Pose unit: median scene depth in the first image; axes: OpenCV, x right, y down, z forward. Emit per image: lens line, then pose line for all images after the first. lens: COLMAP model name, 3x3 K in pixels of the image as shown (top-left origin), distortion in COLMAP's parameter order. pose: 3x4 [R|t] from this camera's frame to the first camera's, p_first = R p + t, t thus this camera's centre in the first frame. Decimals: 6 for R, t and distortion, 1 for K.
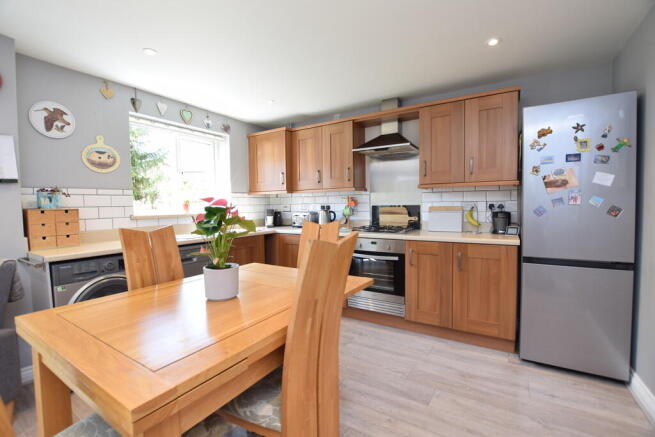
lens RADIAL K [[286.8, 0, 327.5], [0, 286.8, 218.5], [0, 0, 1]] dist [-0.038305, 0.000168]
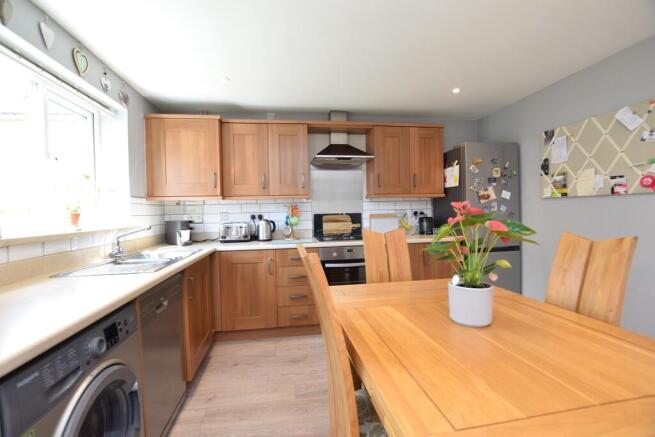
lens RADIAL K [[286.8, 0, 327.5], [0, 286.8, 218.5], [0, 0, 1]] dist [-0.038305, 0.000168]
pose [[0.757457, -0.019802, 0.652585, -0.477677], [0.042050, 0.998944, -0.018496, -0.010459], [-0.651530, 0.041451, 0.757490, 0.245333]]
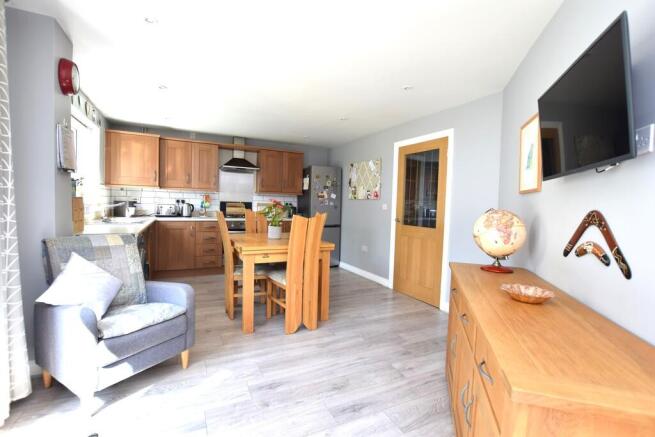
lens RADIAL K [[286.8, 0, 327.5], [0, 286.8, 218.5], [0, 0, 1]] dist [-0.038305, 0.000168]
pose [[0.511827, -0.015901, 0.858942, -0.905088], [0.002646, 0.999853, 0.016933, 0.023209], [-0.859085, -0.006394, 0.511793, -0.273488]]
